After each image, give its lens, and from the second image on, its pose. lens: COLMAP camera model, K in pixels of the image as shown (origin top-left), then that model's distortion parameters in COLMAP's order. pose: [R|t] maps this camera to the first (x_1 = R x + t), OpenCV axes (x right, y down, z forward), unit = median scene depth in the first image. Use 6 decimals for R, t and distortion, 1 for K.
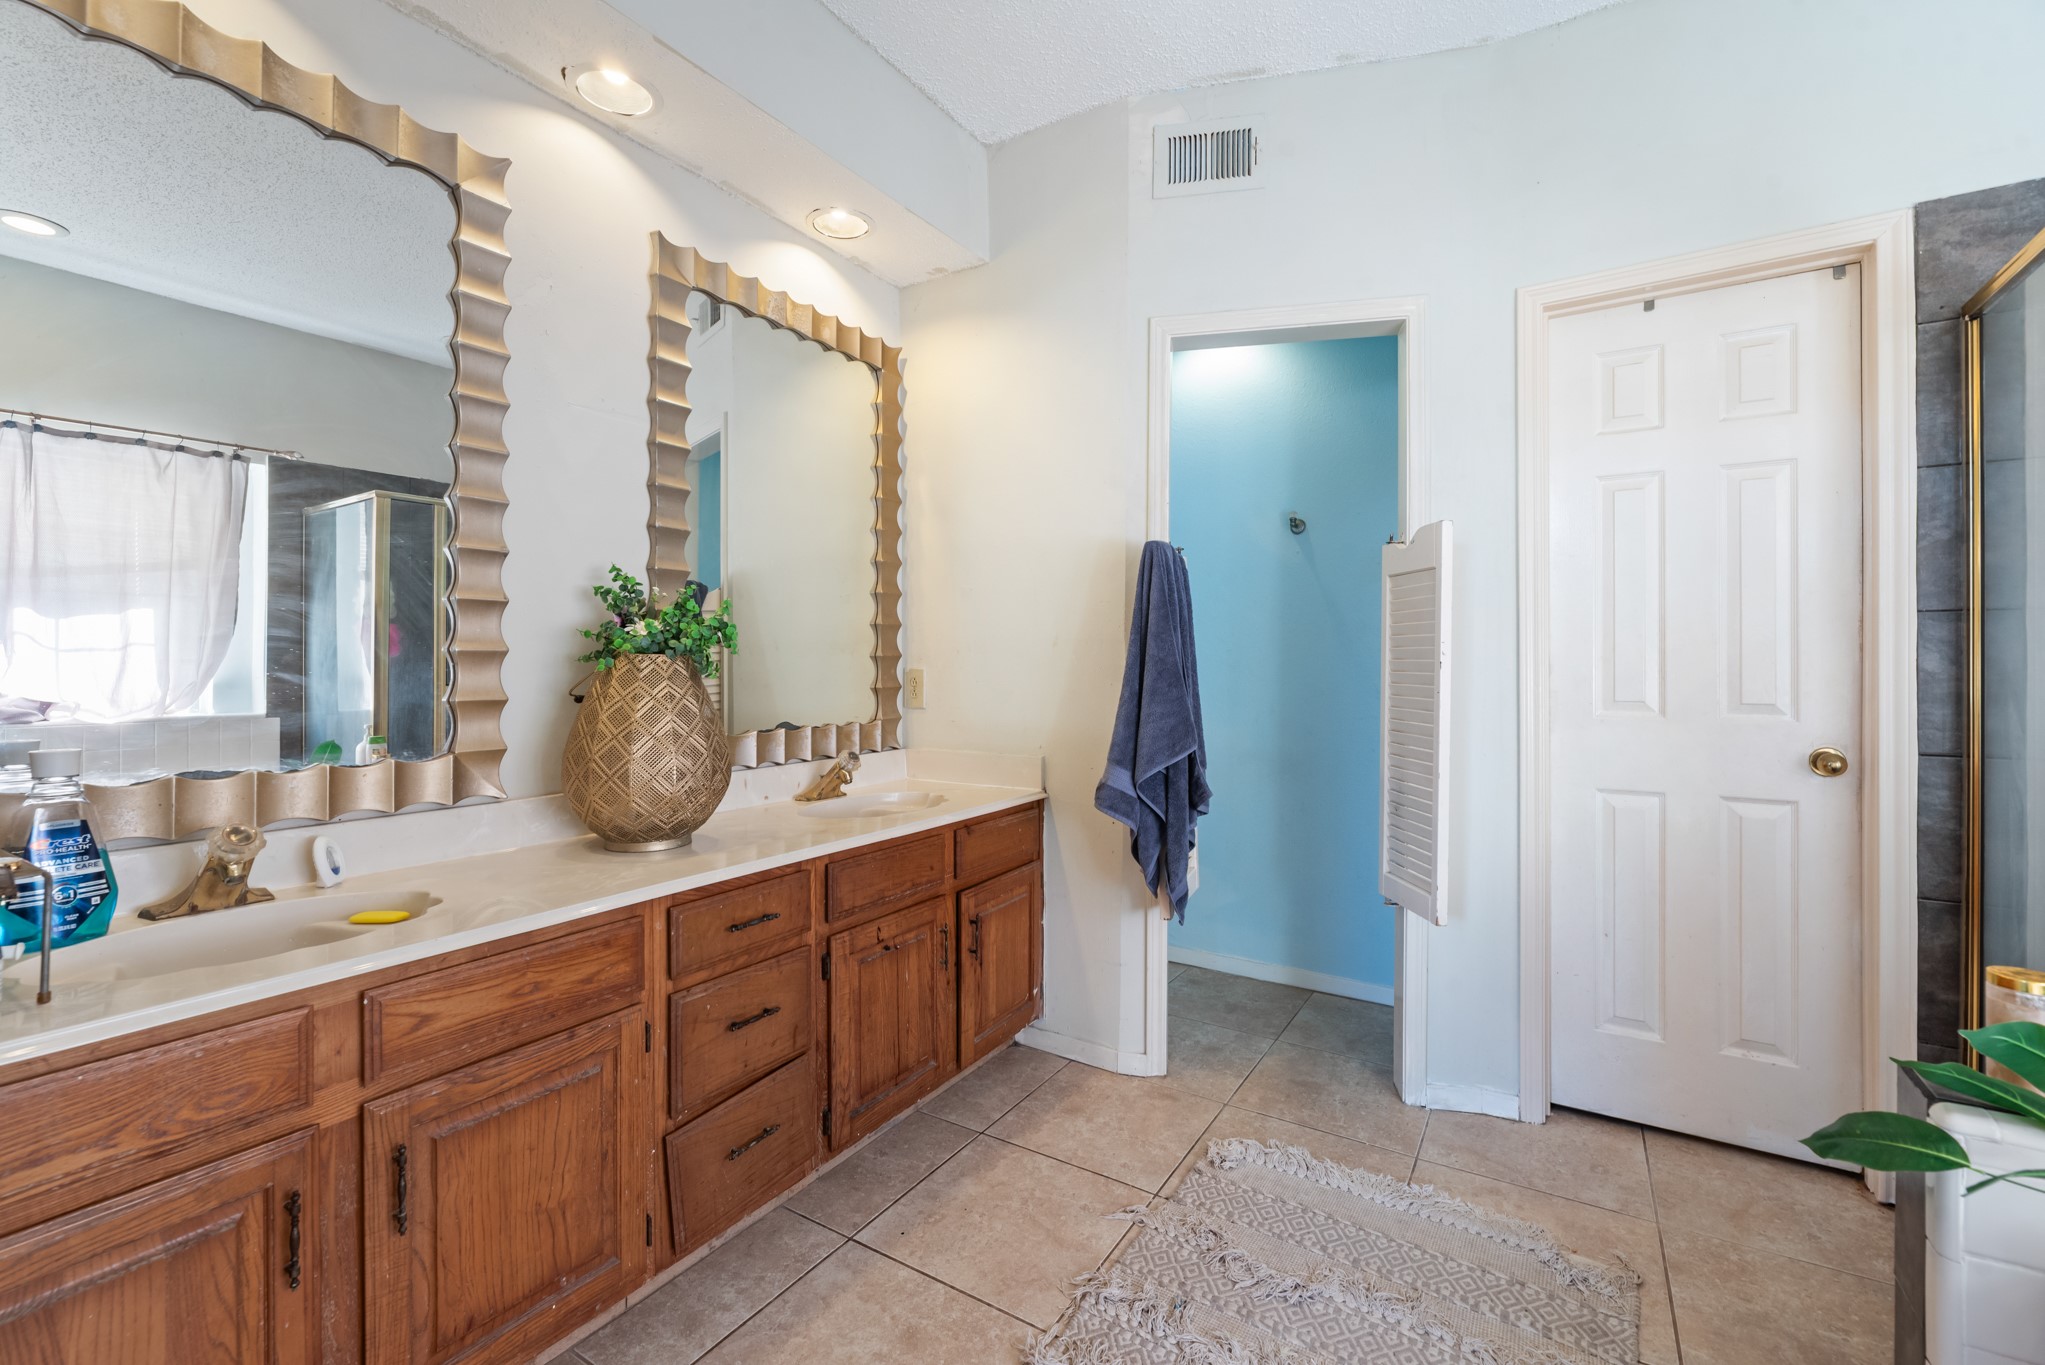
lens RADIAL K [[850.0, 0, 1020.1], [0, 850.0, 670.9], [0, 0, 1]] dist [-0.003530, -0.000449]
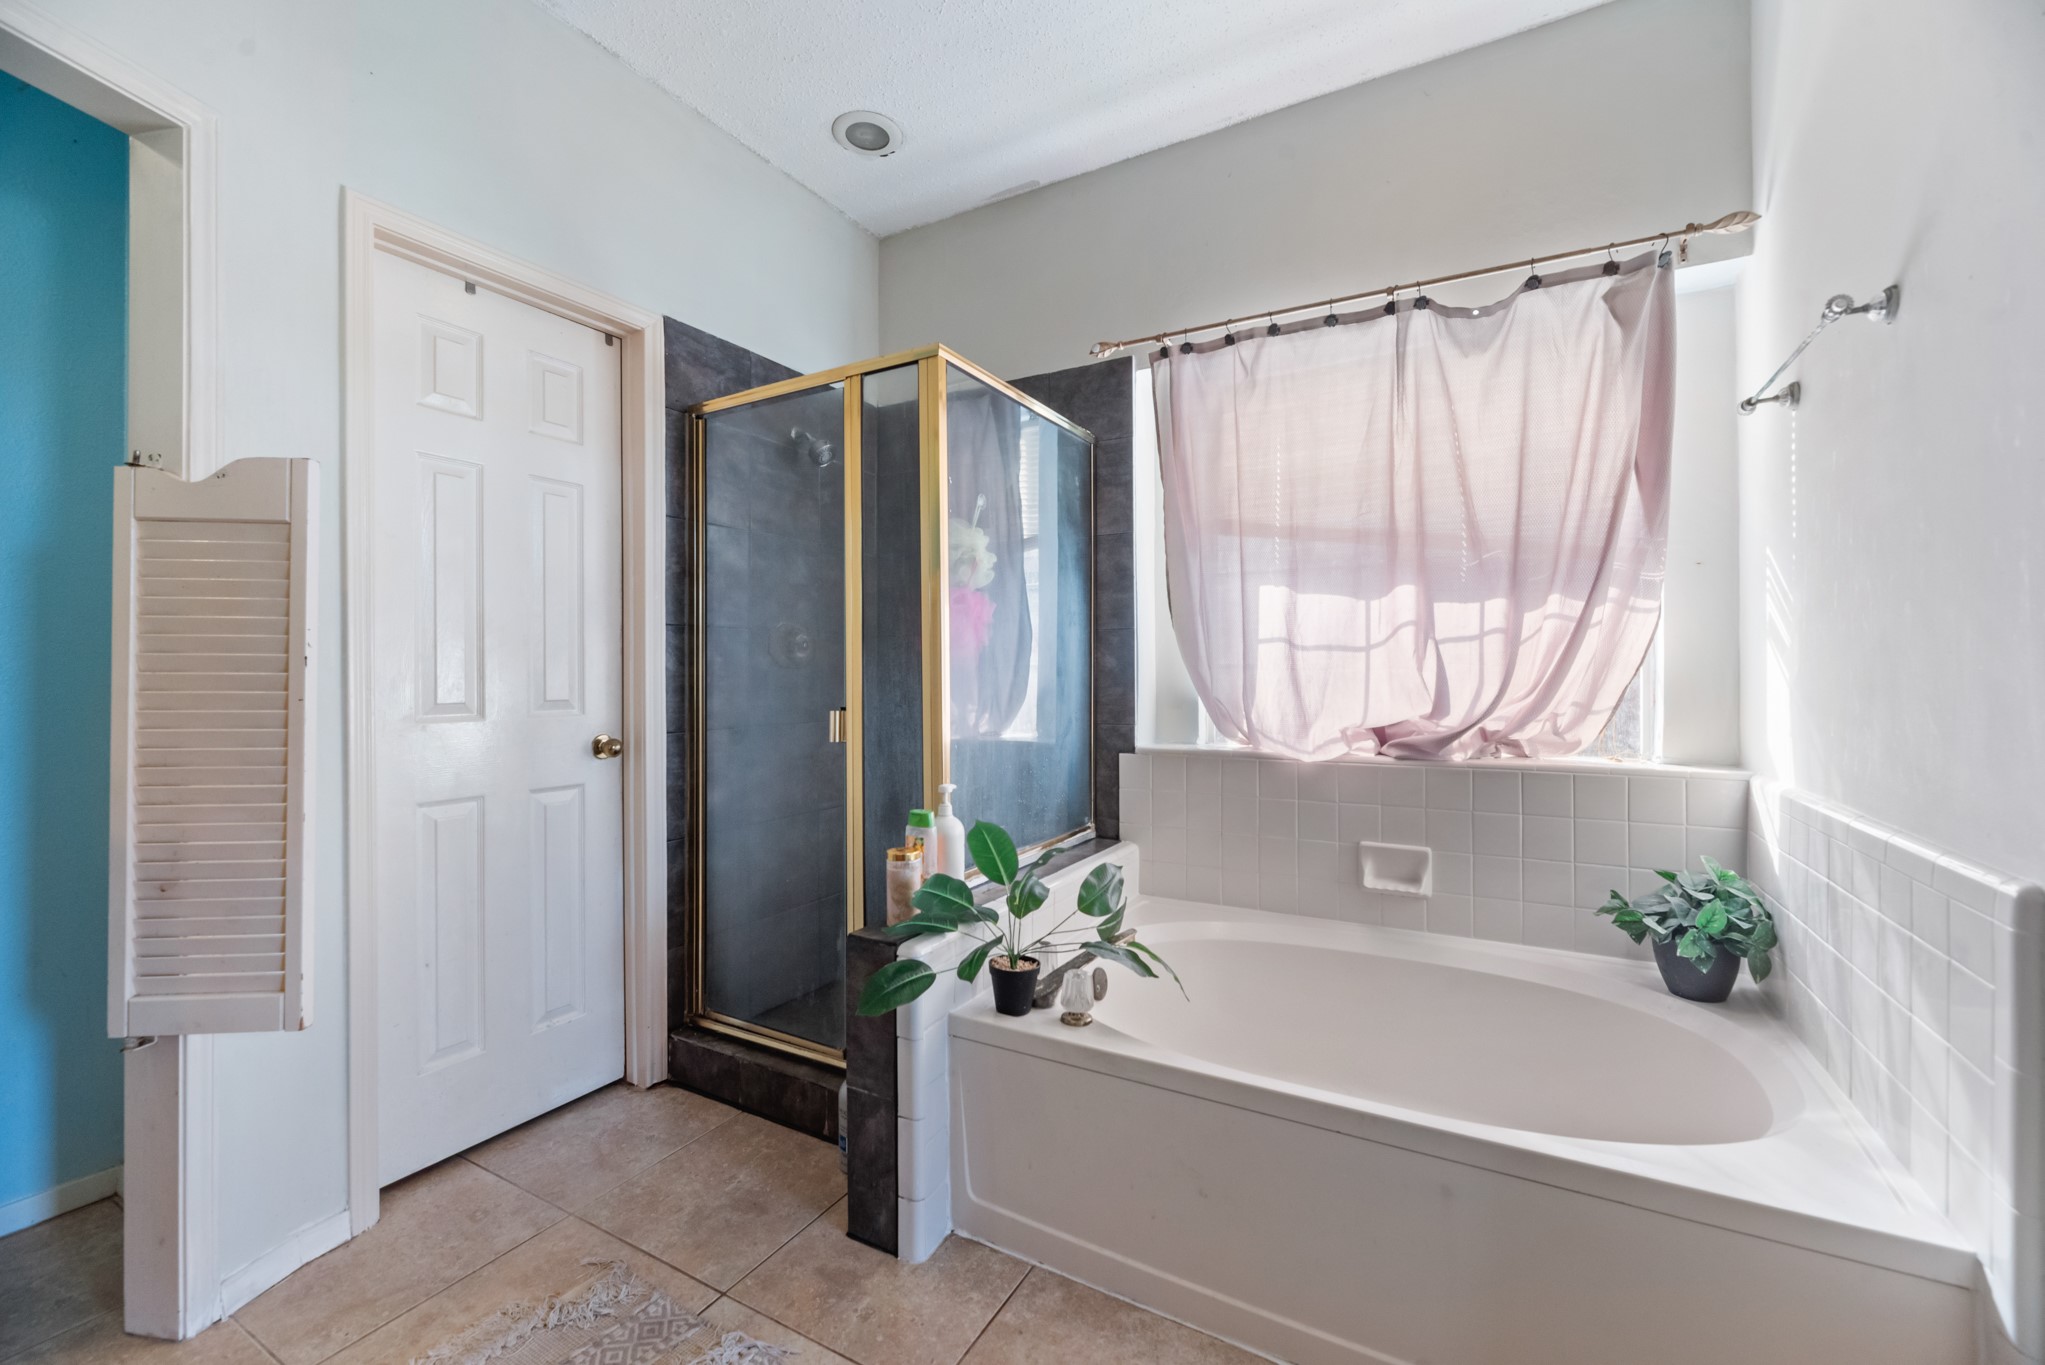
lens RADIAL K [[836.8, 0, 1018.9], [0, 836.8, 674.0], [0, 0, 1]] dist [-0.002916, 0.001049]
pose [[-0.037562, -0.003851, 0.999287, -0.238493], [0.006140, 0.999973, 0.004085, 0.003935], [-0.999275, 0.006289, -0.037537, 0.449870]]
